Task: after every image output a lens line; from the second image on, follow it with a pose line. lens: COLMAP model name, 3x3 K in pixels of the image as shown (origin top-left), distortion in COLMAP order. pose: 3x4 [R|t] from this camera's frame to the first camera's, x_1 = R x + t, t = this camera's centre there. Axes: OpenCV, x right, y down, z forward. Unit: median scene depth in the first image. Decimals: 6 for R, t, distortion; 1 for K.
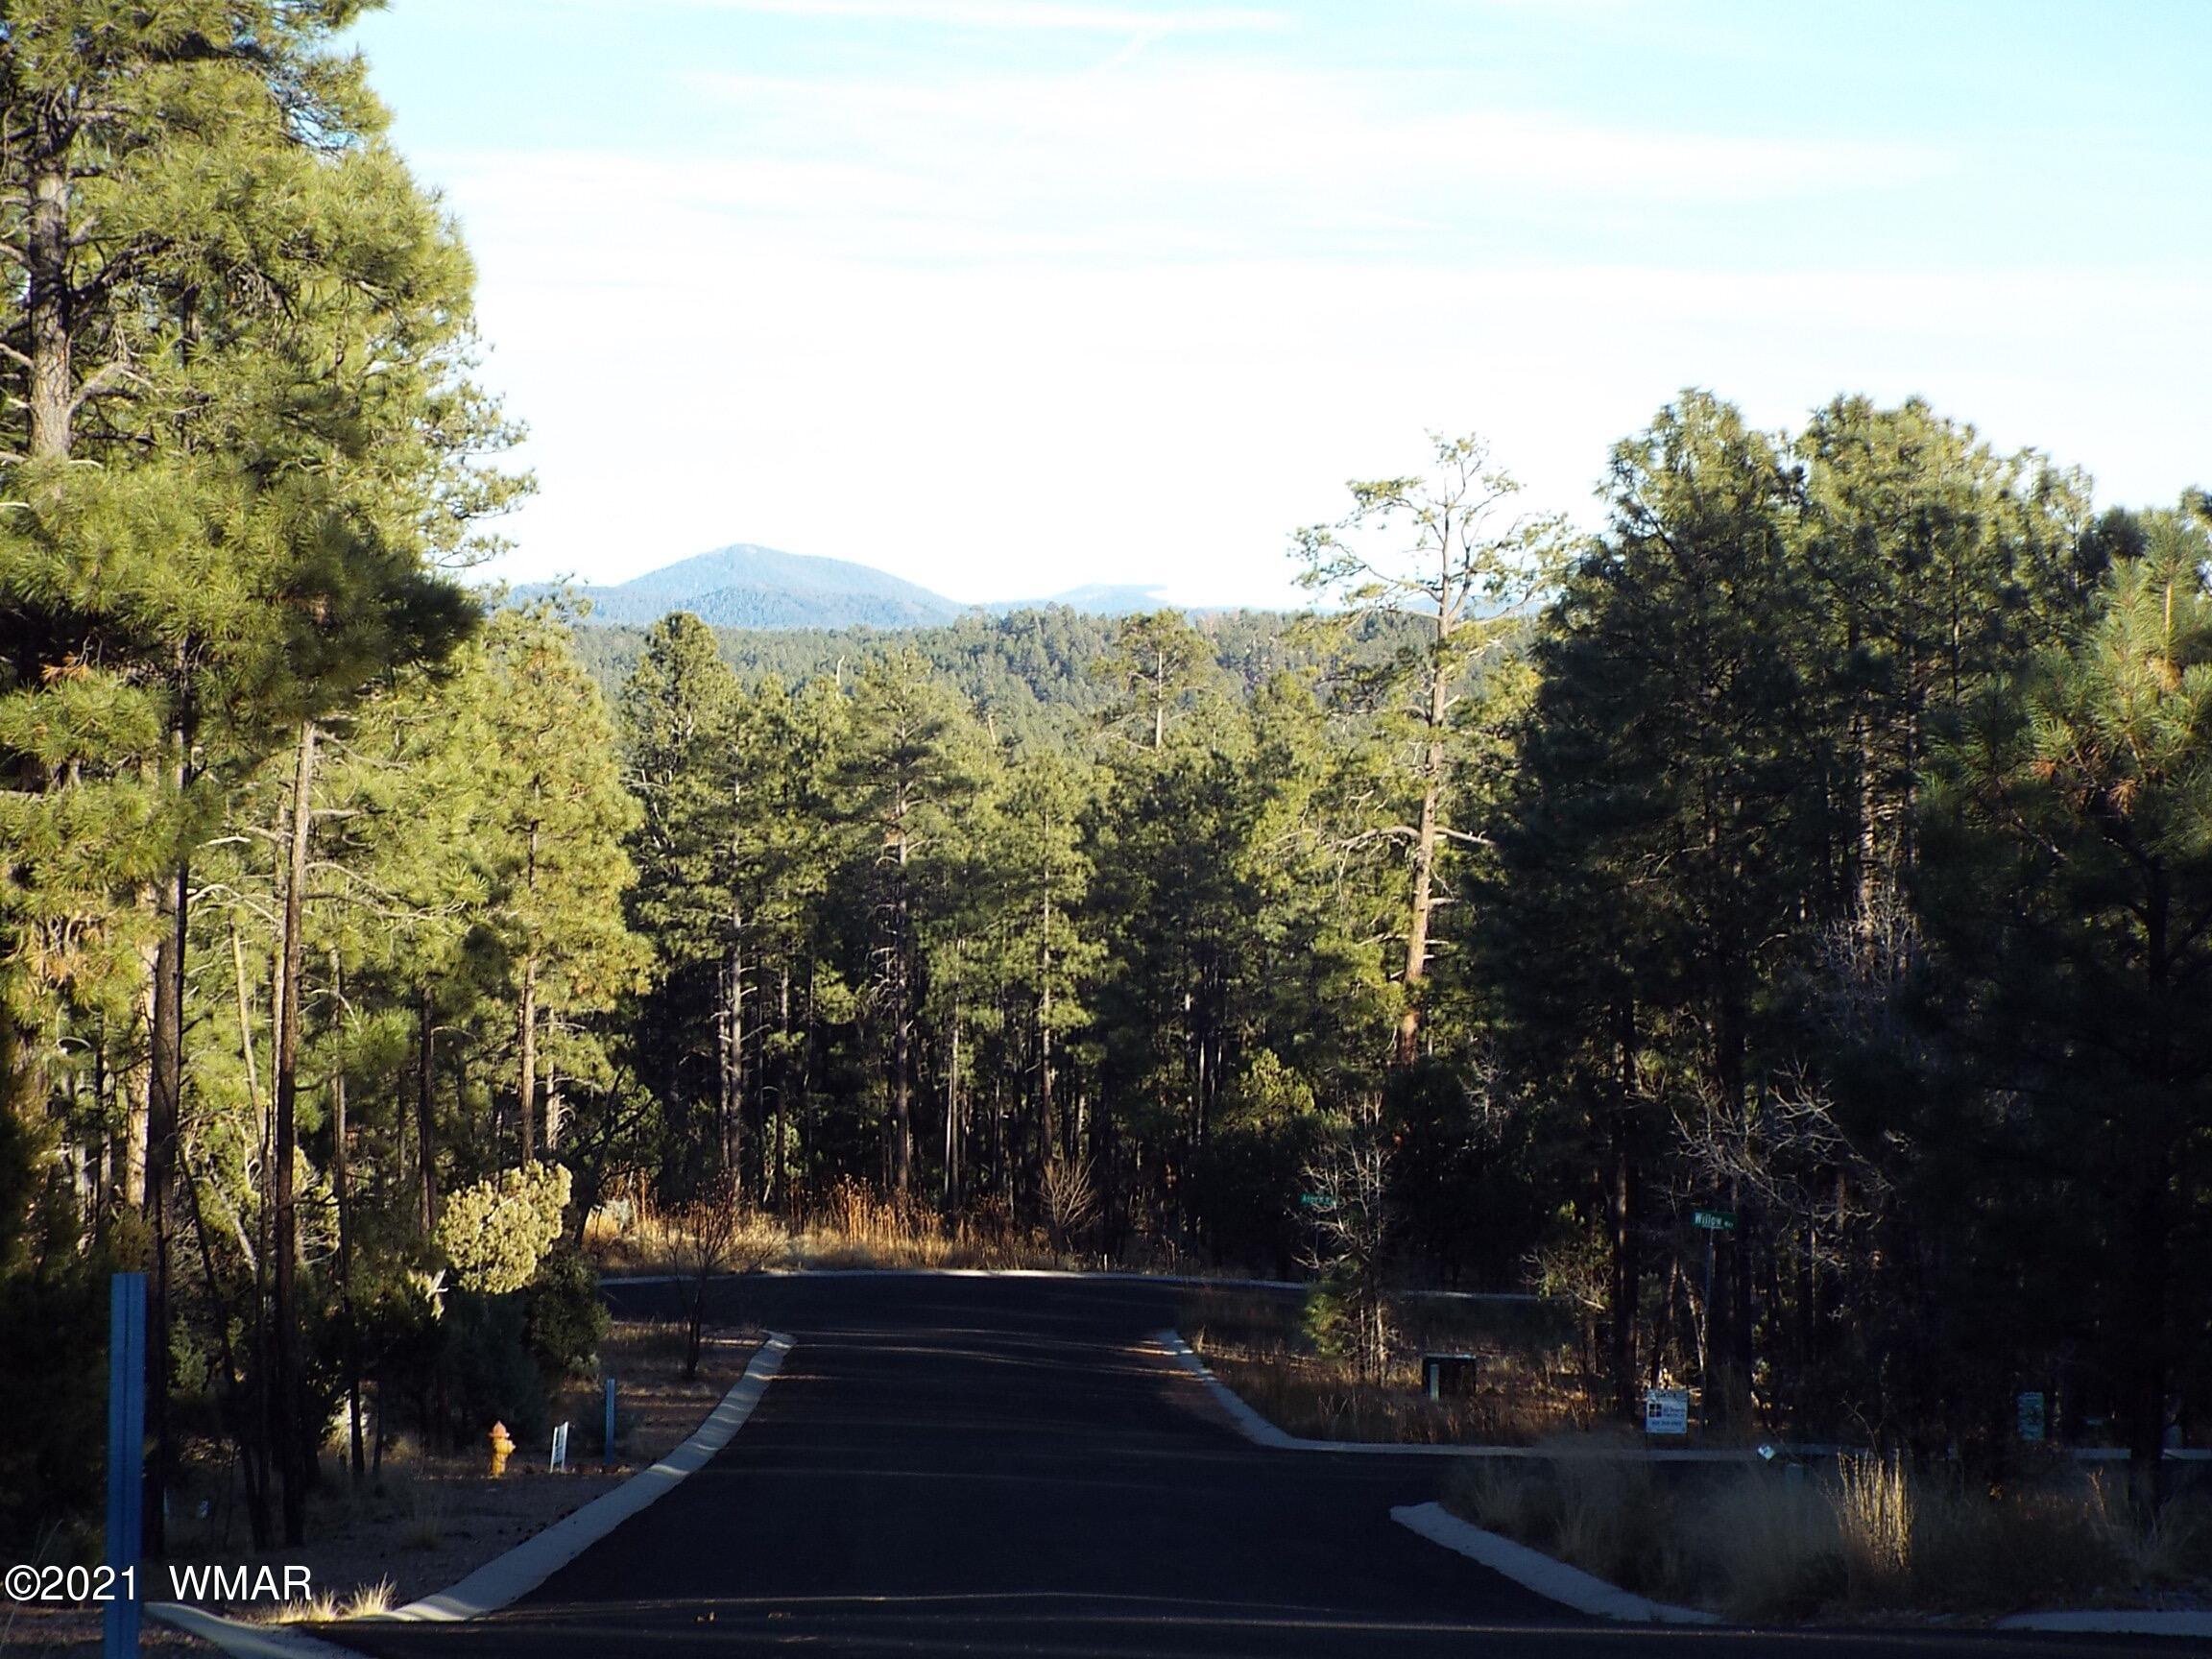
lens RADIAL K [[6404.9, 0, 1104.4], [0, 6404.9, 840.4], [0, 0, 1]] dist [0.556764, 0.000000]
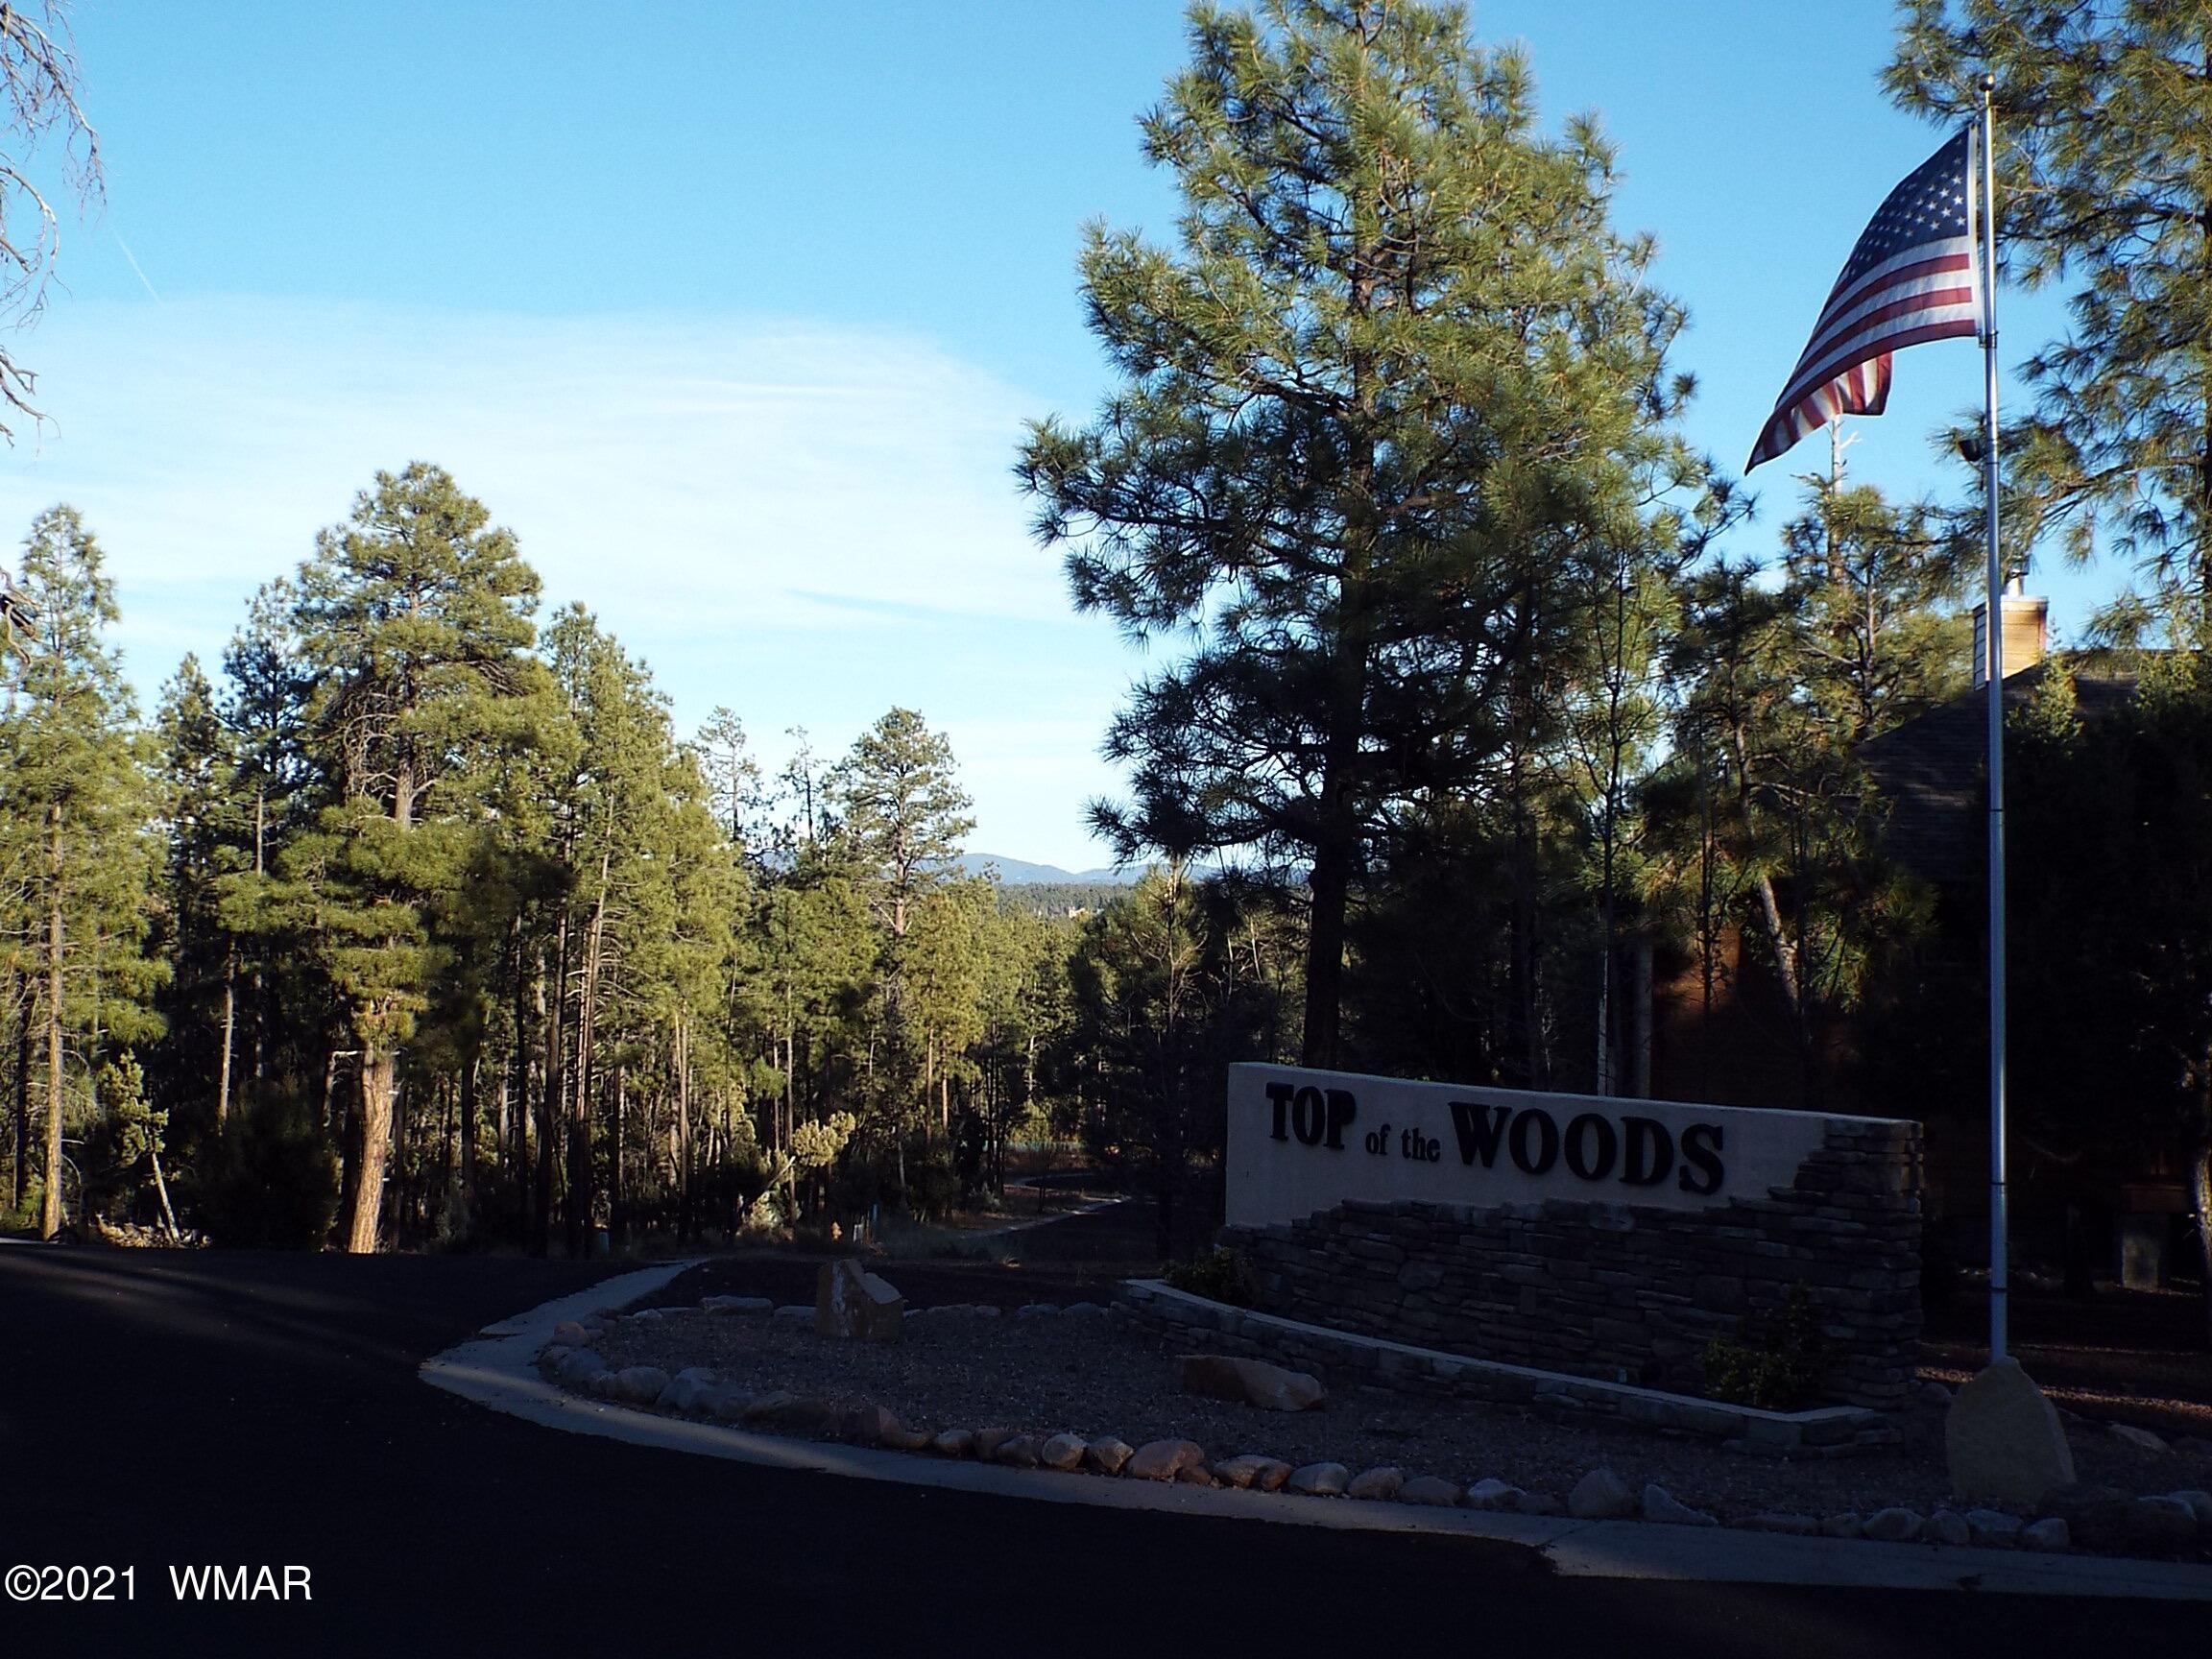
lens RADIAL K [[2908.7, 0, 1130.8], [0, 2908.7, 823.0], [0, 0, 1]] dist [0.005451, 0.000000]
pose [[0.990686, 0.003764, -0.136116, 0.168873], [-0.011228, 0.998472, -0.054109, 0.000704], [0.135704, 0.055133, 0.989214, -0.048846]]
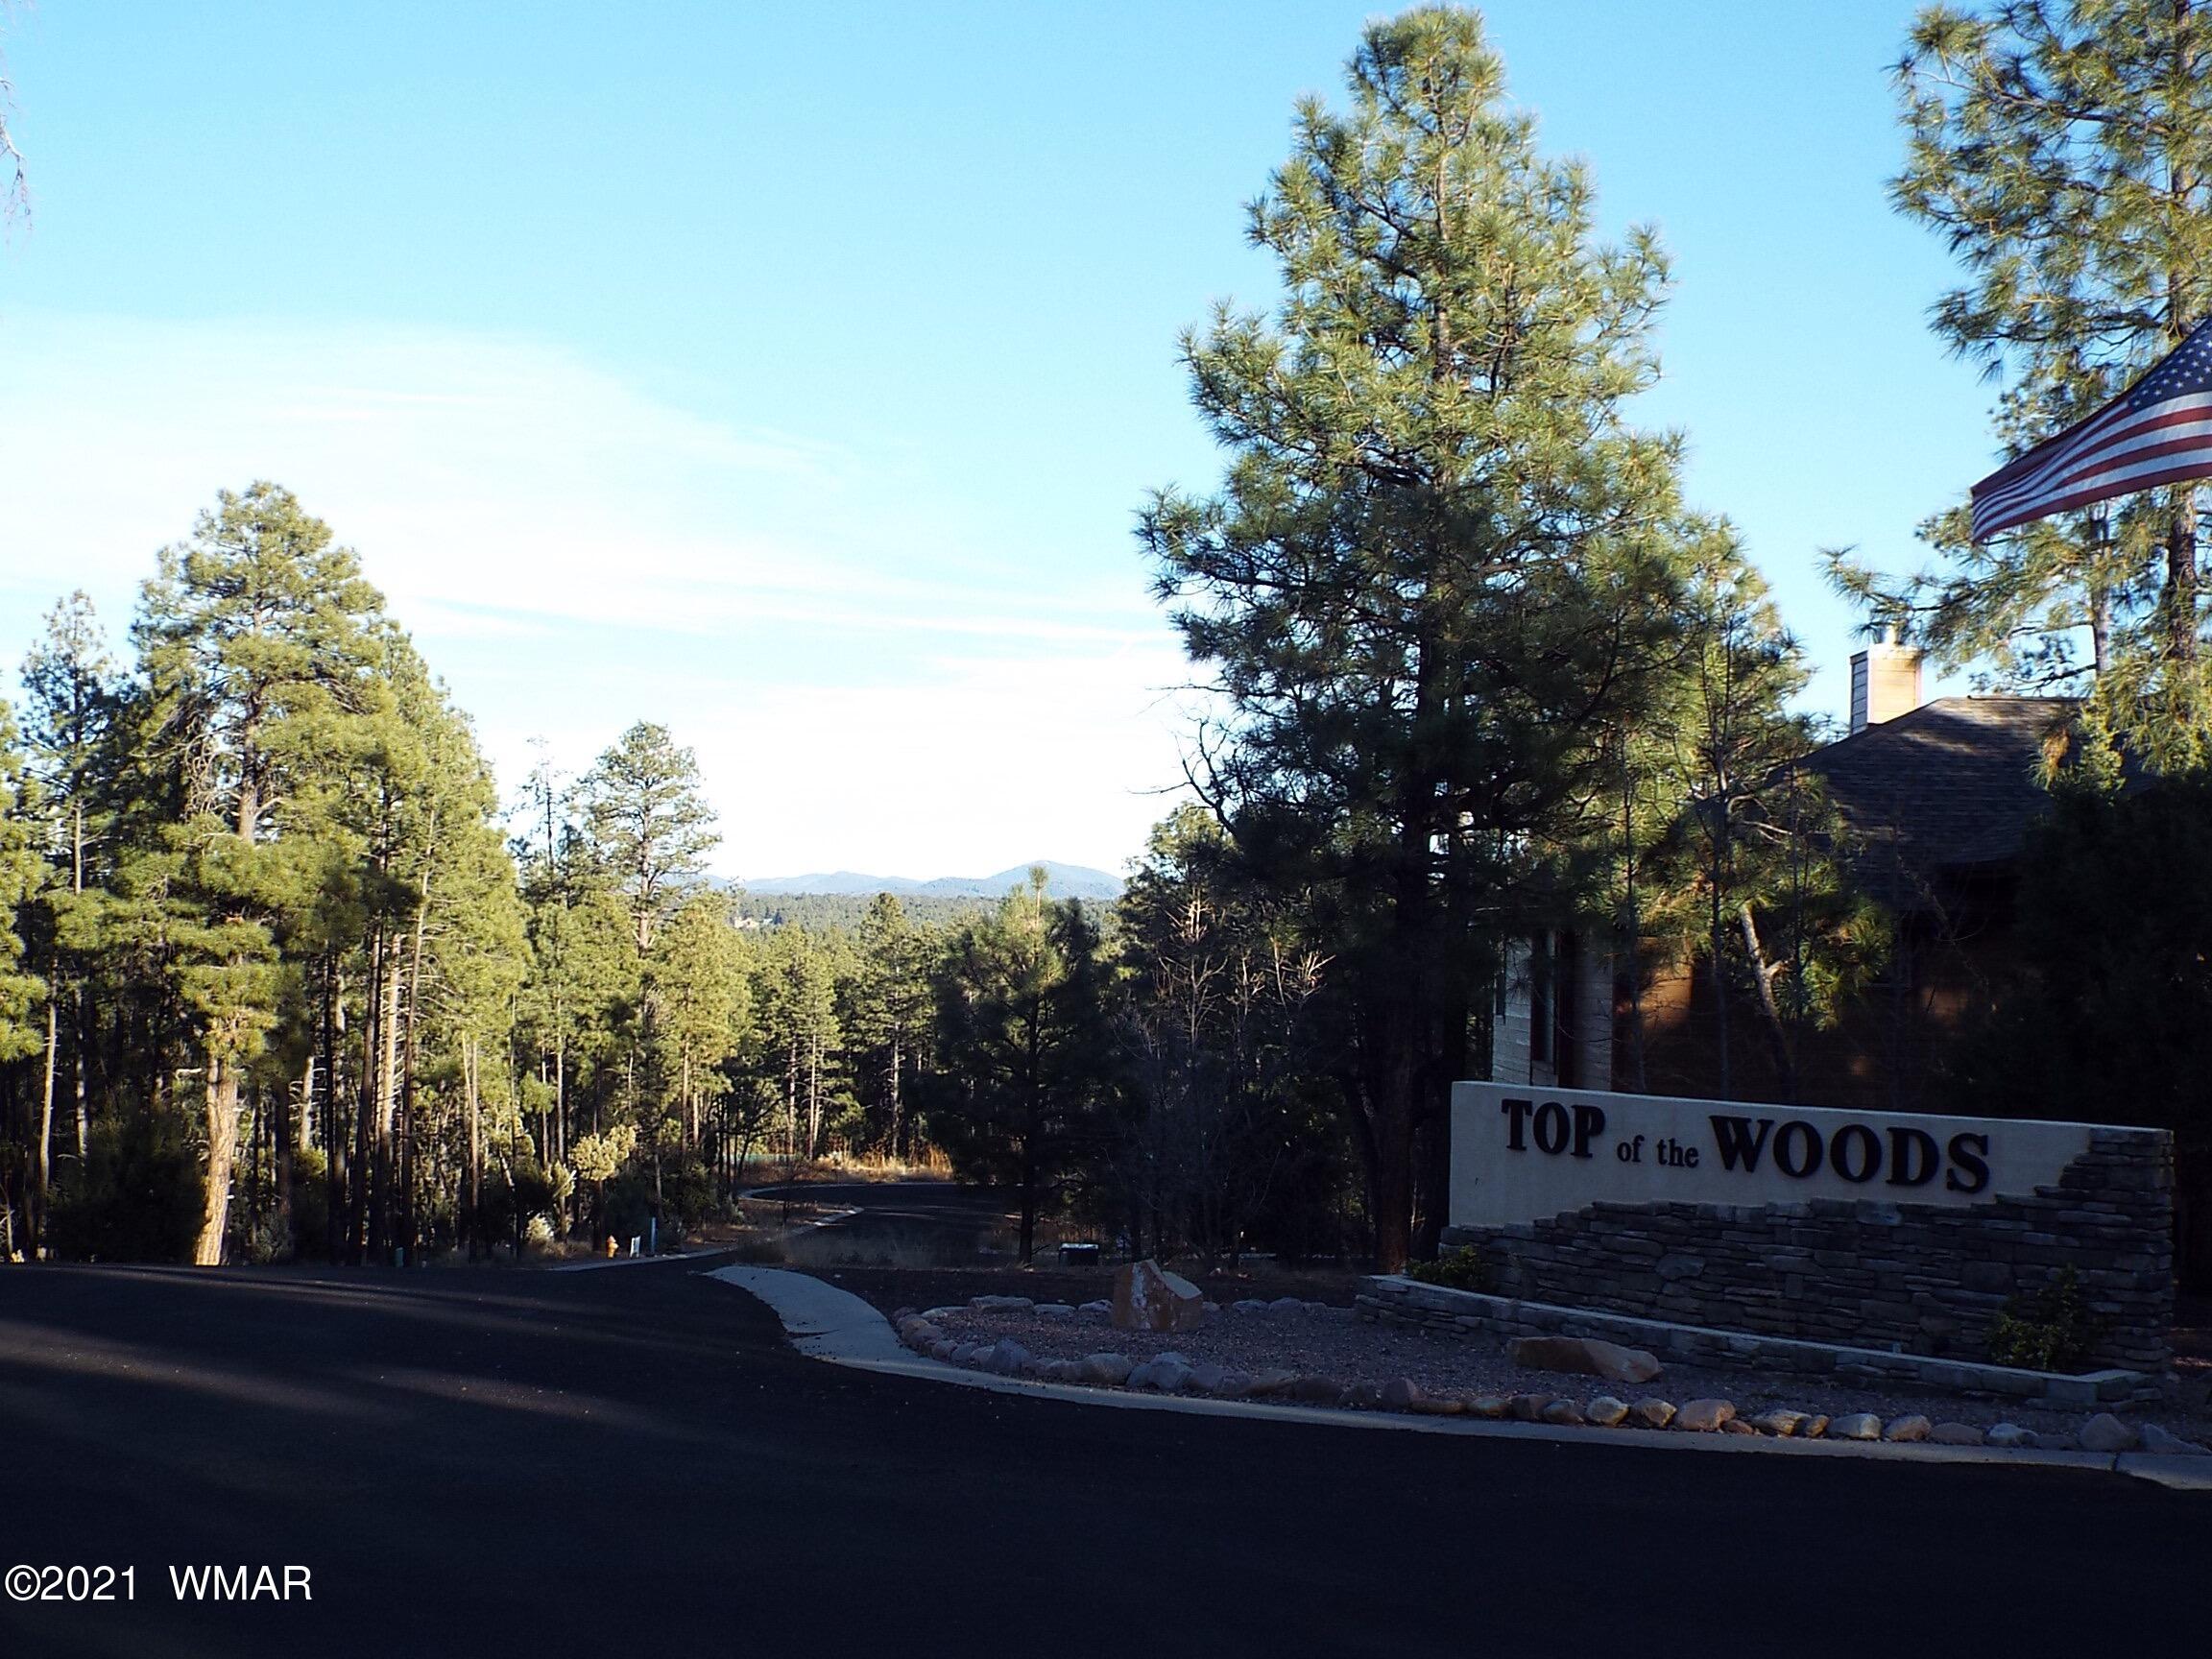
lens RADIAL K [[2908.7, 0, 1128.5], [0, 2908.7, 838.8], [0, 0, 1]] dist [0.005451, 0.000000]
pose [[0.999693, 0.007963, -0.023474, 0.128654], [-0.009206, 0.998533, -0.053349, -0.000230], [0.023014, 0.053549, 0.998300, -0.075092]]
